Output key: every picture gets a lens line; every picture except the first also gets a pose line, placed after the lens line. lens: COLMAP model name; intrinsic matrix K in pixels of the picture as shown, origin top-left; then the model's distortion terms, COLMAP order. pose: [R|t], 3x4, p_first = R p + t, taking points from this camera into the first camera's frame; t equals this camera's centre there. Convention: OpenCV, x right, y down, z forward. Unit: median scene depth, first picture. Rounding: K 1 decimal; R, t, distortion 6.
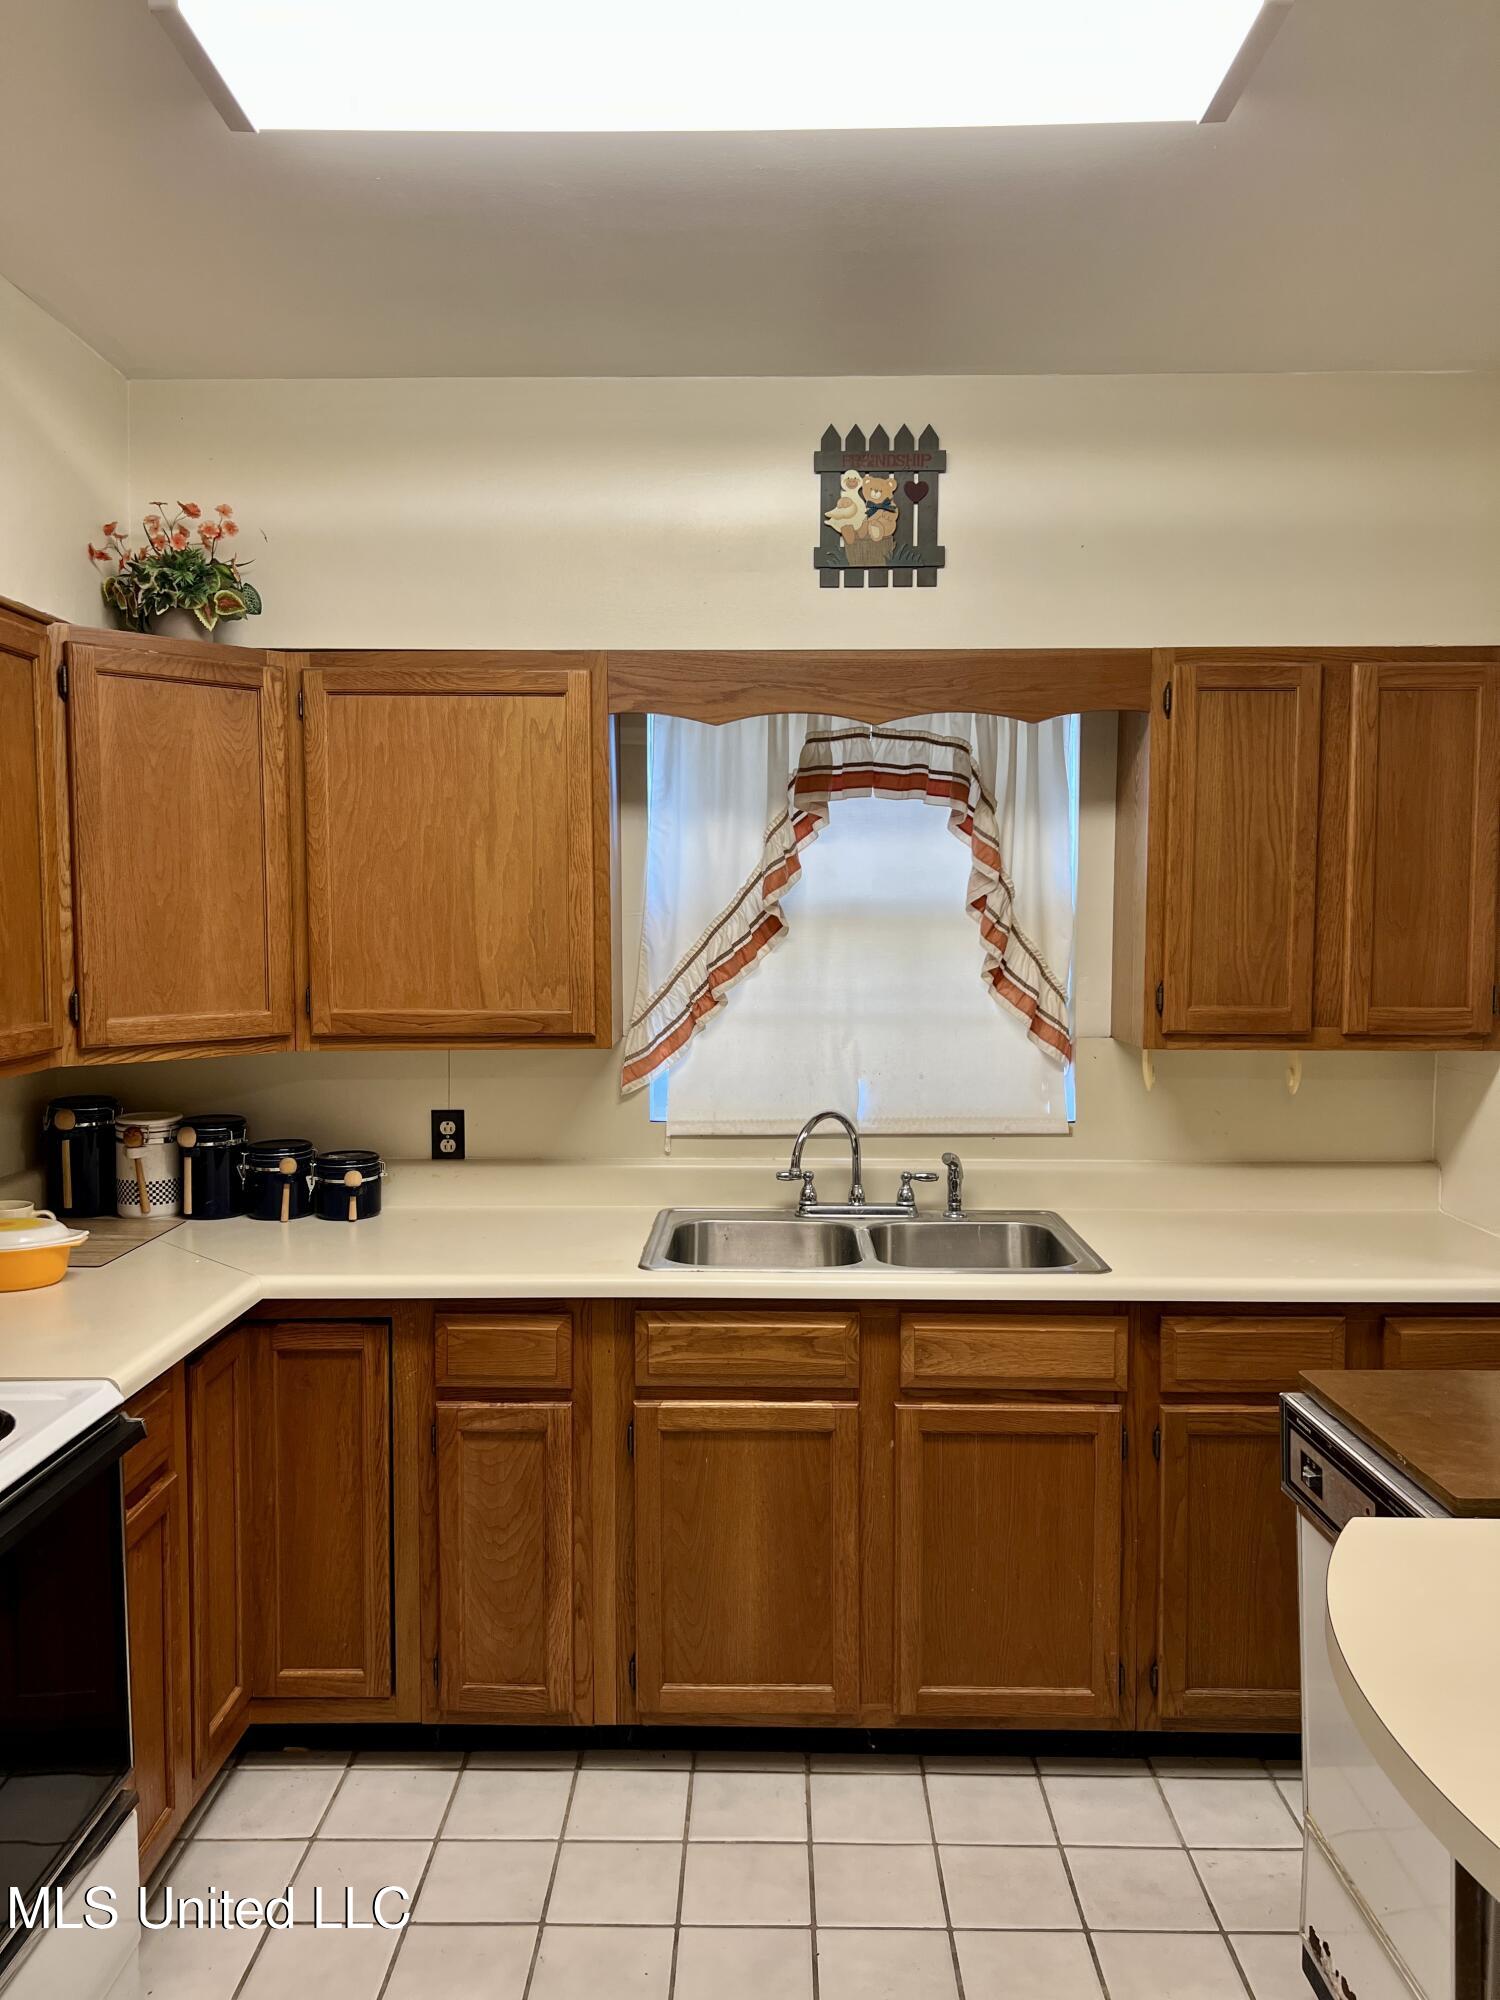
lens RADIAL K [[1494.4, 0, 746.7], [0, 1494.4, 1012.2], [0, 0, 1]] dist [0.053900, -0.075268]
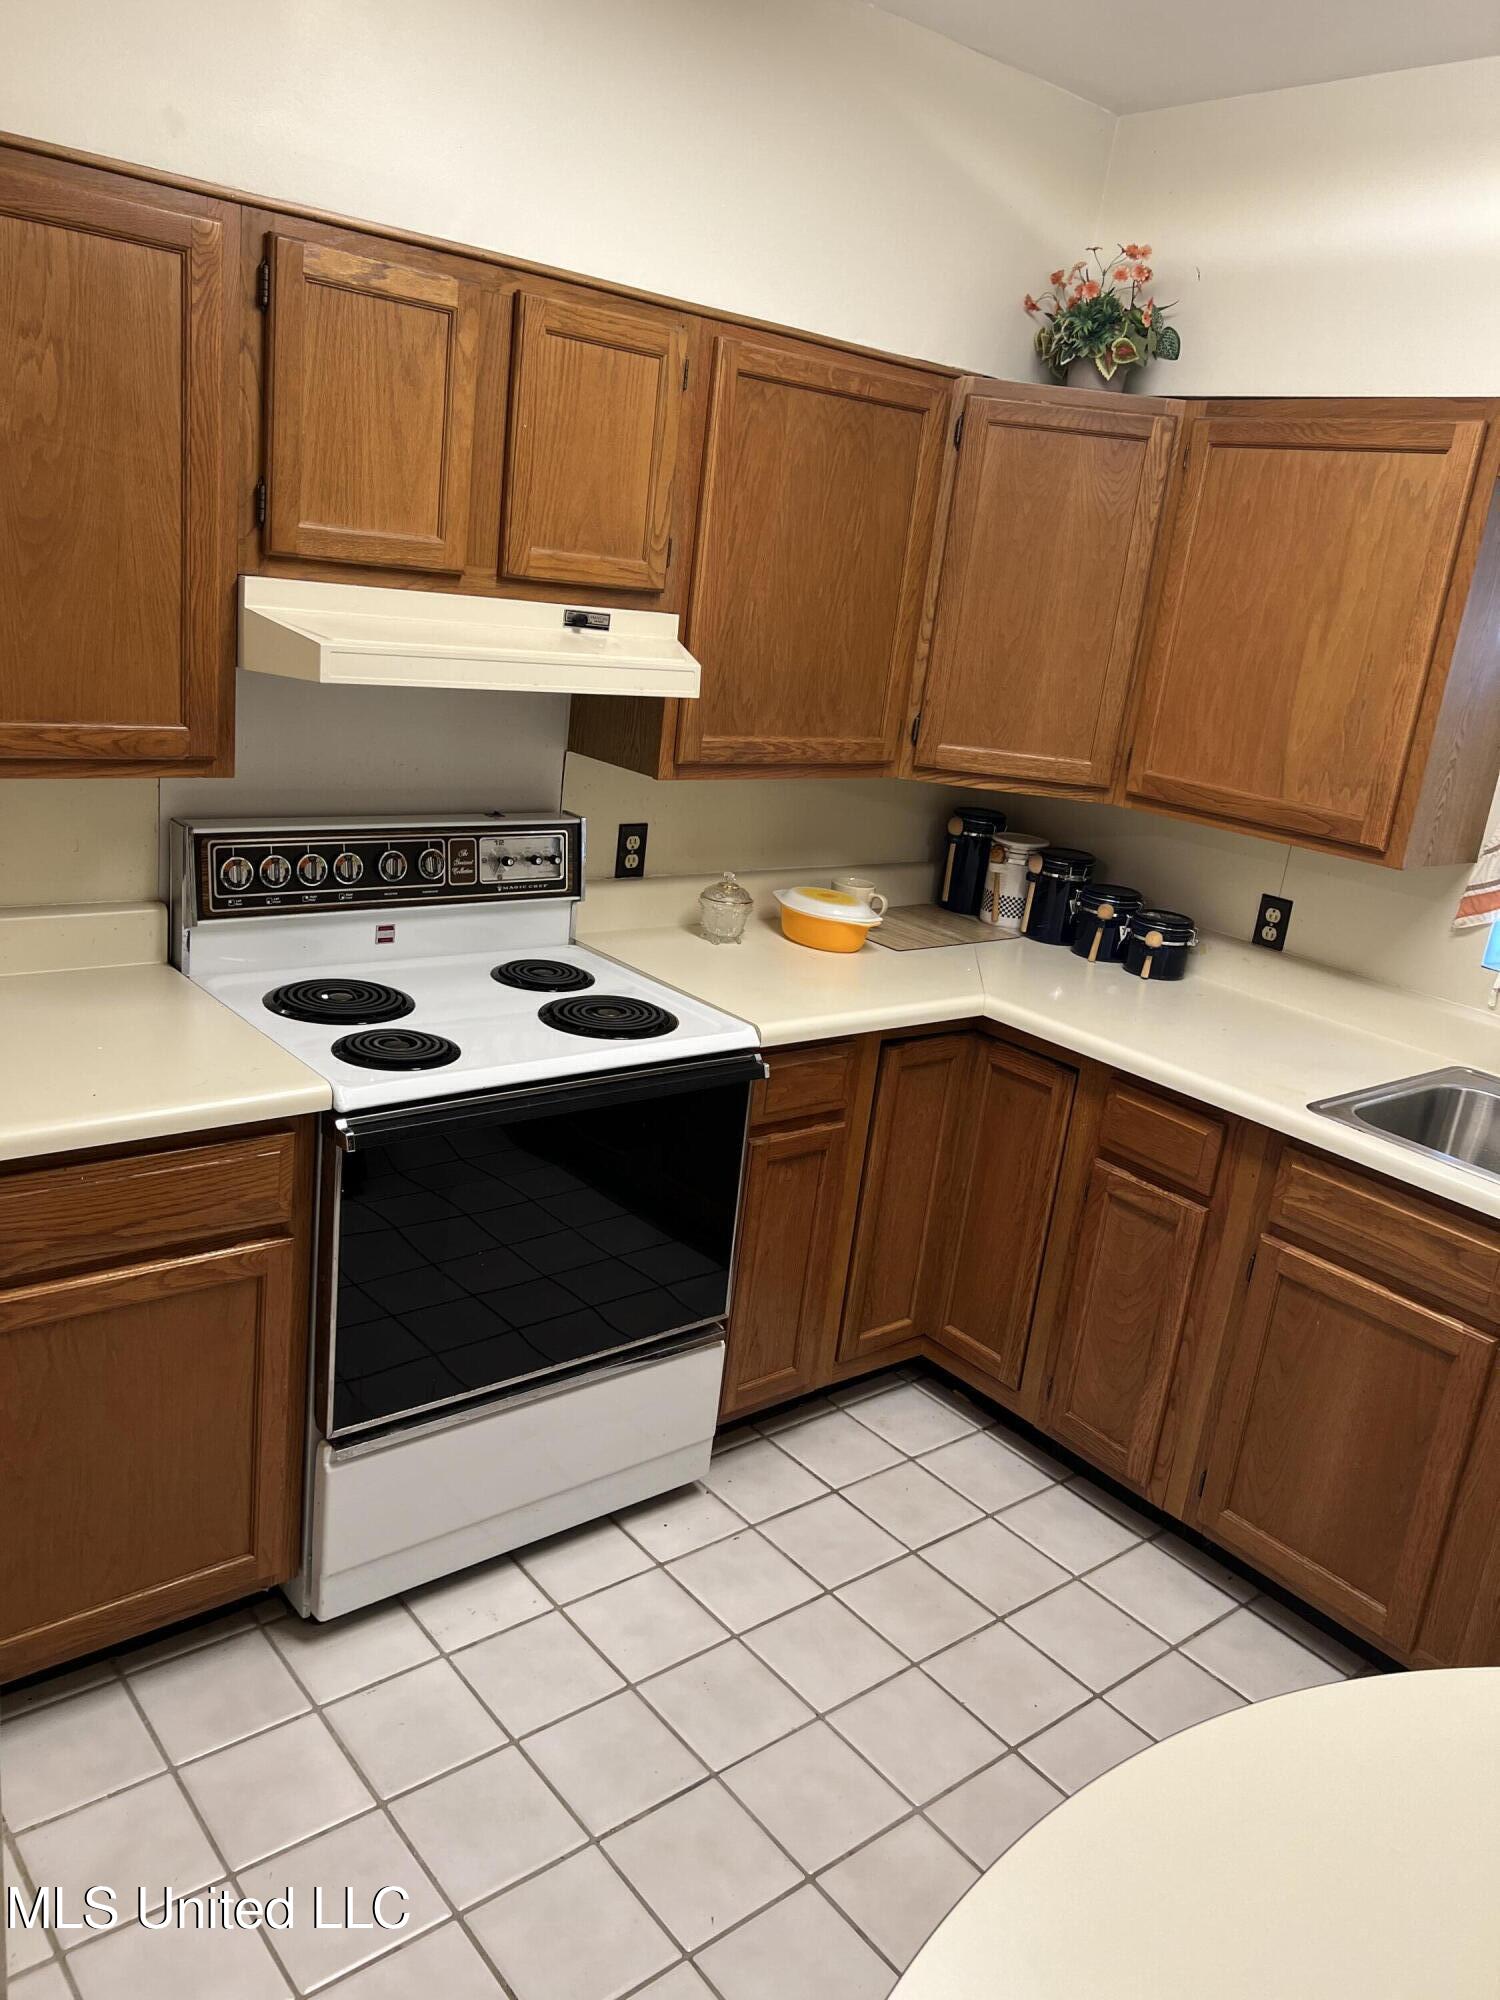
lens RADIAL K [[1494.4, 0, 736.6], [0, 1494.4, 1003.2], [0, 0, 1]] dist [0.053900, -0.075268]
pose [[0.642559, 0.288827, -0.709716, 0.336992], [-0.162333, 0.956525, 0.242296, -0.056445], [0.748843, -0.040479, 0.661510, 0.119340]]
